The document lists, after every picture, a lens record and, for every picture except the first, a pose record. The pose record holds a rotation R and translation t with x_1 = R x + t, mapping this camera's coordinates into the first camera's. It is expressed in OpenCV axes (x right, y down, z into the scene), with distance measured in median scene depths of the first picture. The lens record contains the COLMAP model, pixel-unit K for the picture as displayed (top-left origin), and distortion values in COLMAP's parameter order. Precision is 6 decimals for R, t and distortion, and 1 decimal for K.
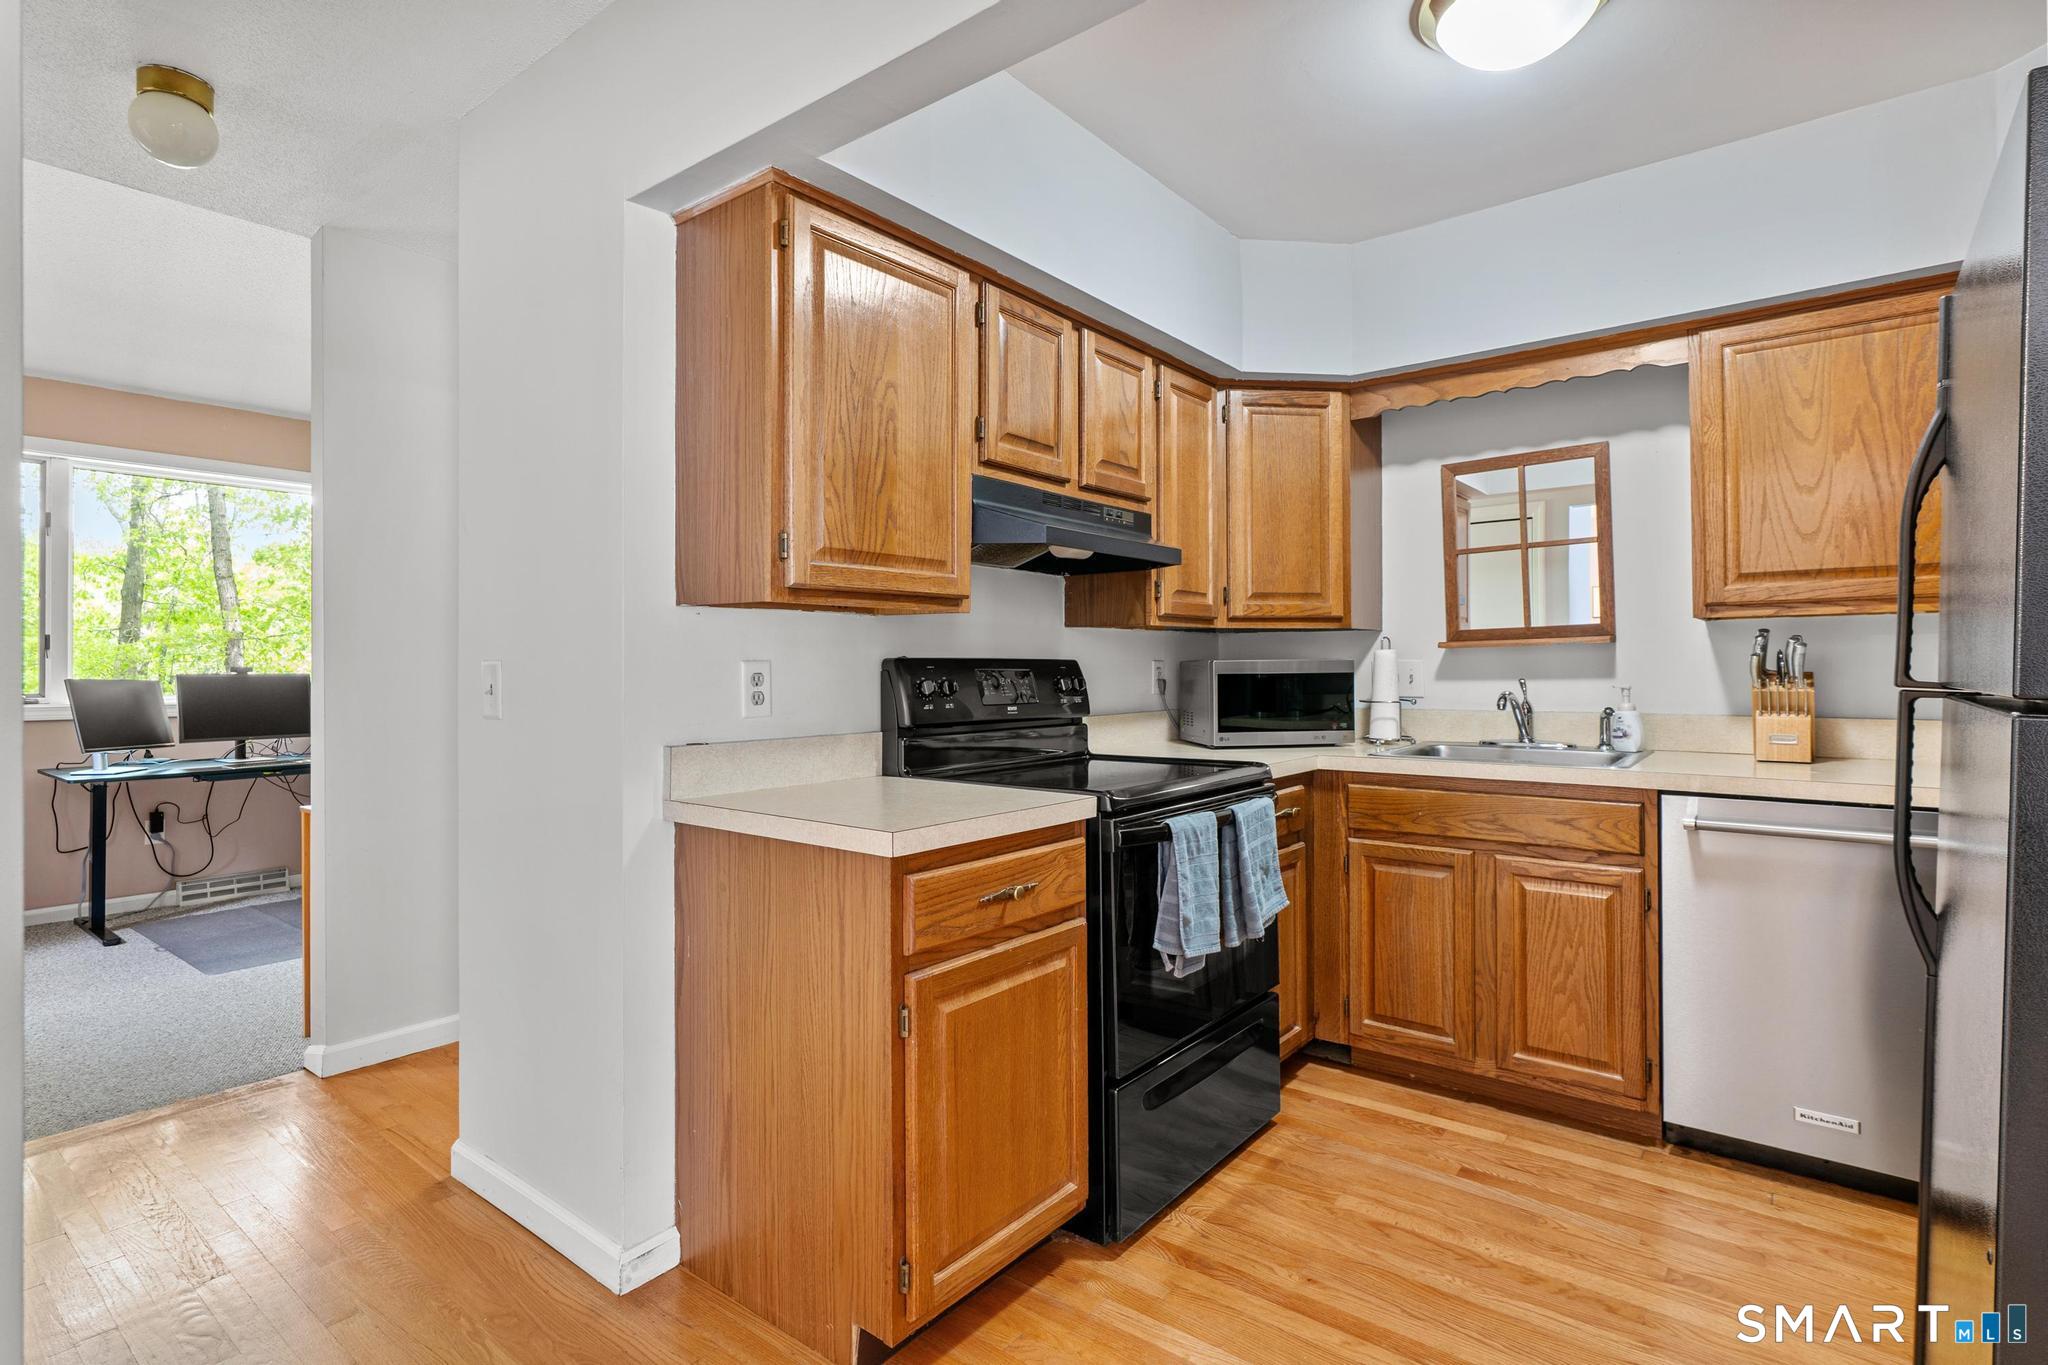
lens RADIAL K [[1016.4, 0, 1028.8], [0, 1016.4, 662.3], [0, 0, 1]] dist [0.000991, 0.002855]
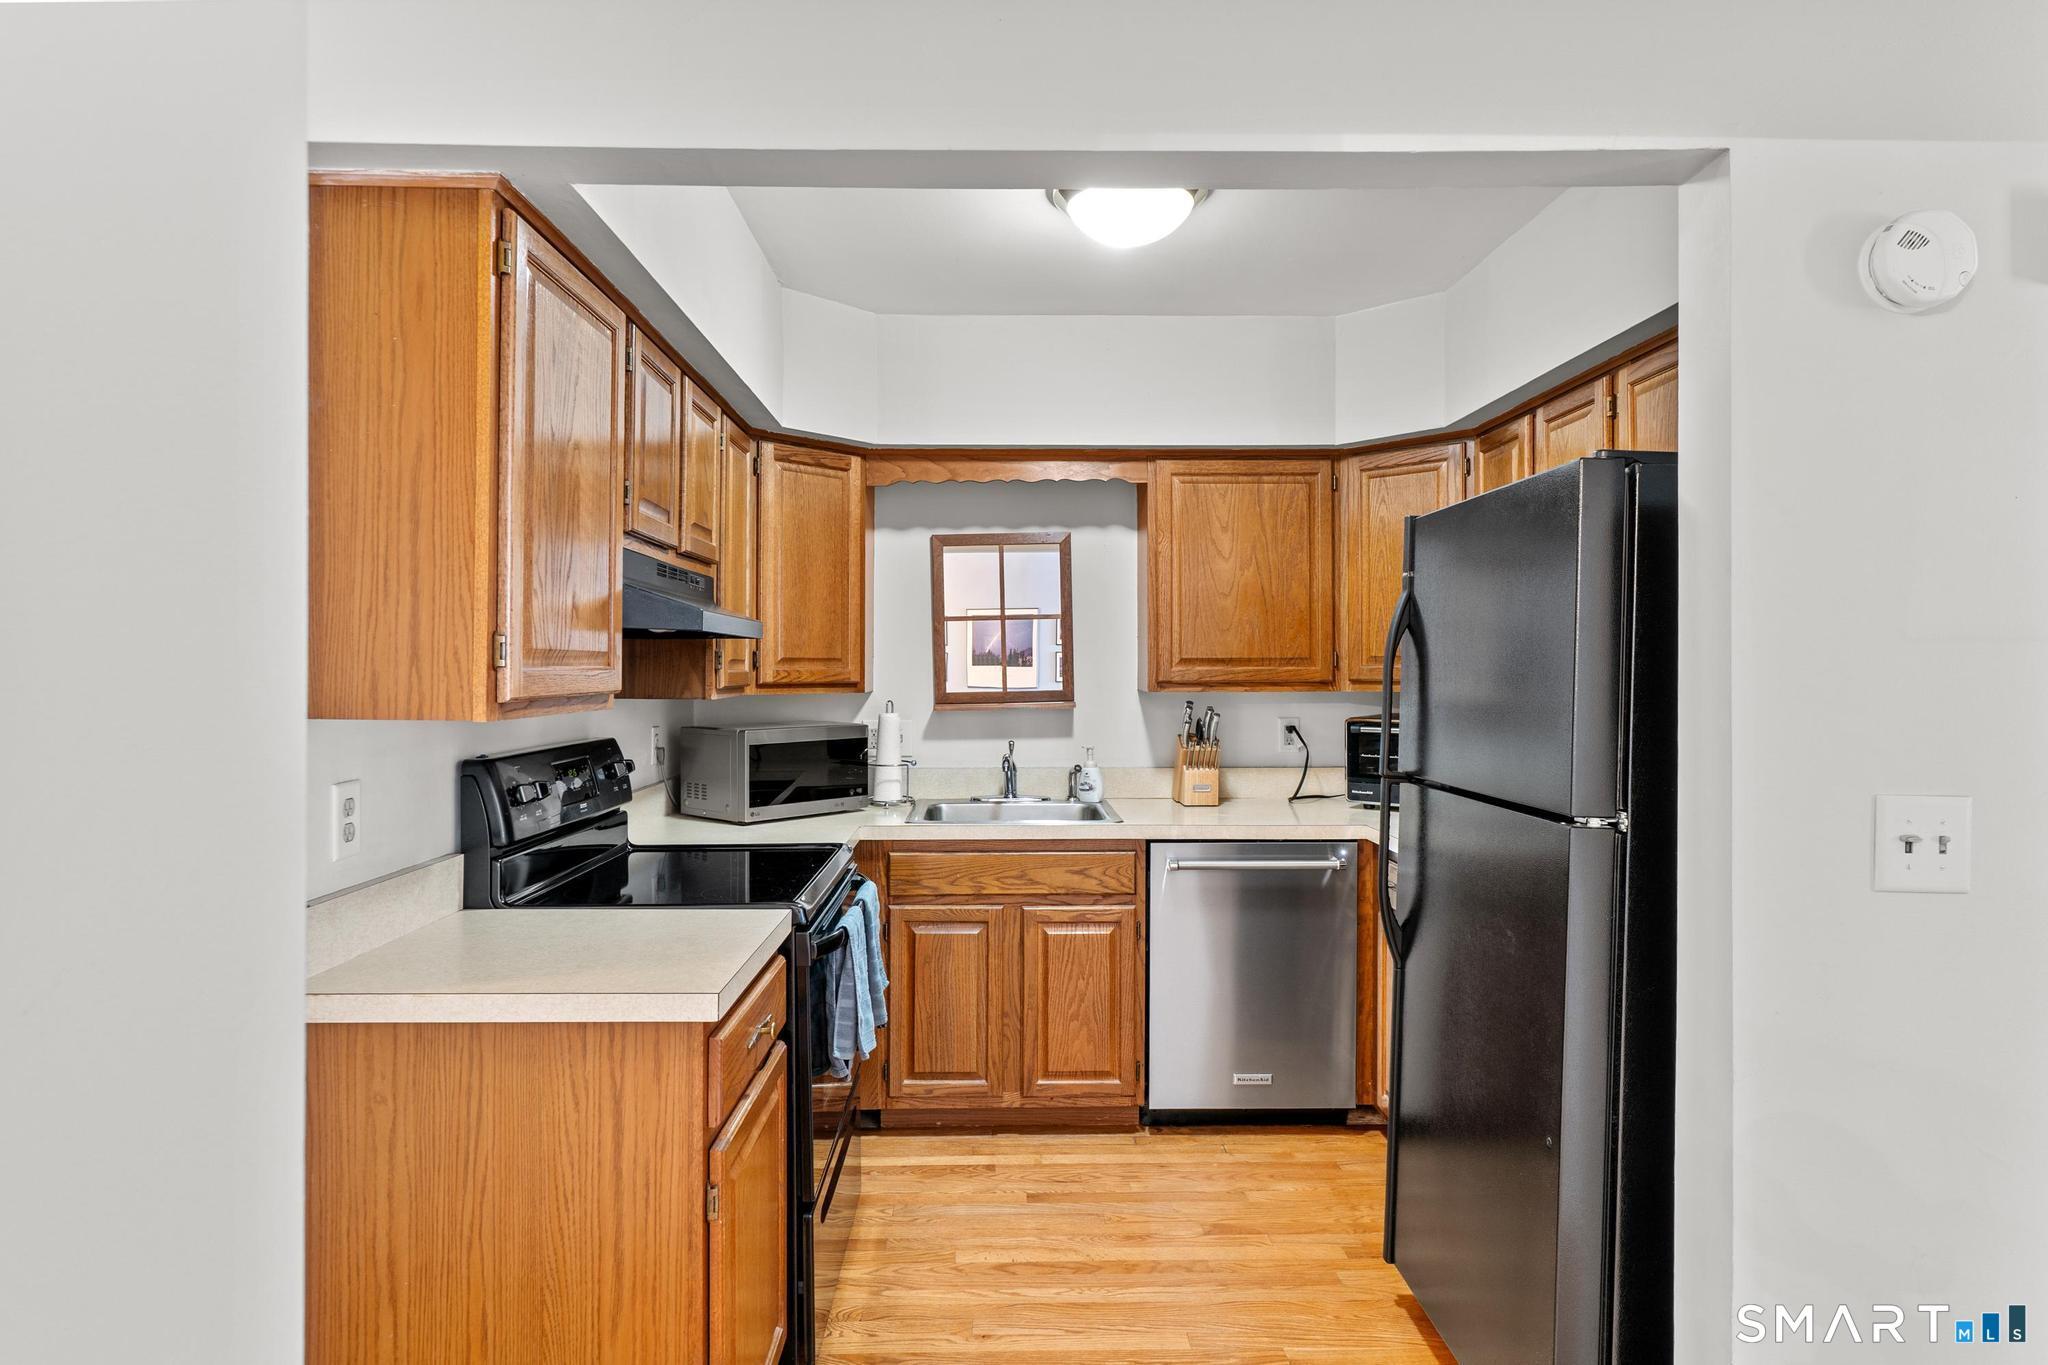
lens RADIAL K [[1149.1, 0, 1023.1], [0, 1149.1, 670.4], [0, 0, 1]] dist [0.005134, 0.001559]
pose [[0.770206, 0.004625, 0.637779, -0.353714], [-0.008433, 0.999960, 0.002934, -0.074742], [-0.637740, -0.007638, 0.770214, 0.033031]]
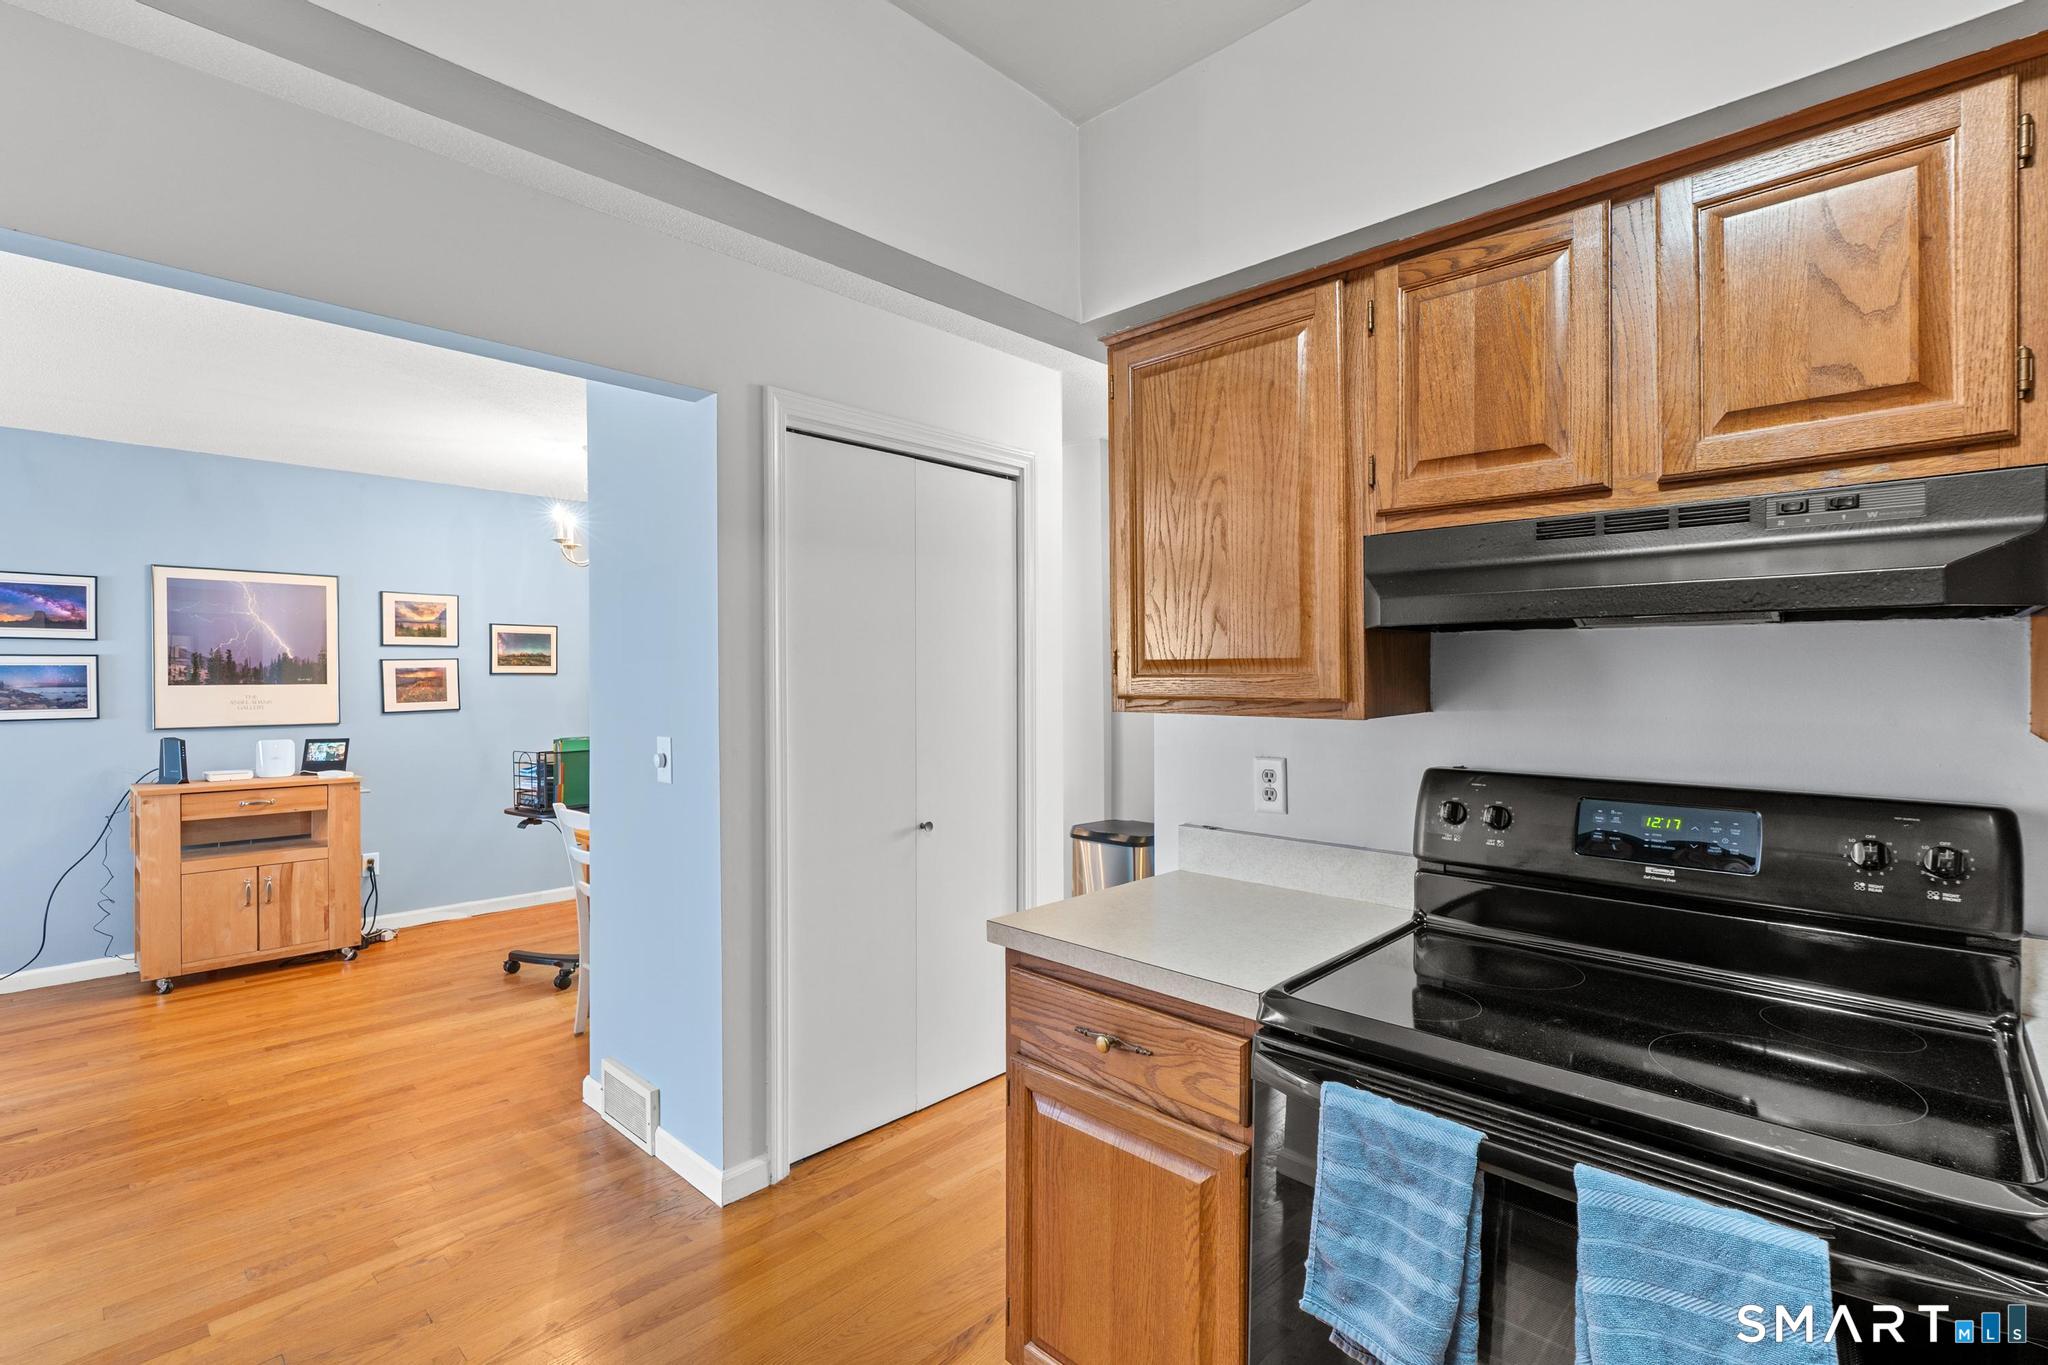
lens RADIAL K [[916.6, 0, 1019.8], [0, 916.6, 699.5], [0, 0, 1]] dist [0.001043, 0.000401]
pose [[-0.103456, 0.027716, -0.994248, 0.562563], [0.003613, 0.999616, 0.027490, -0.072171], [0.994627, -0.000749, -0.103516, 0.704827]]
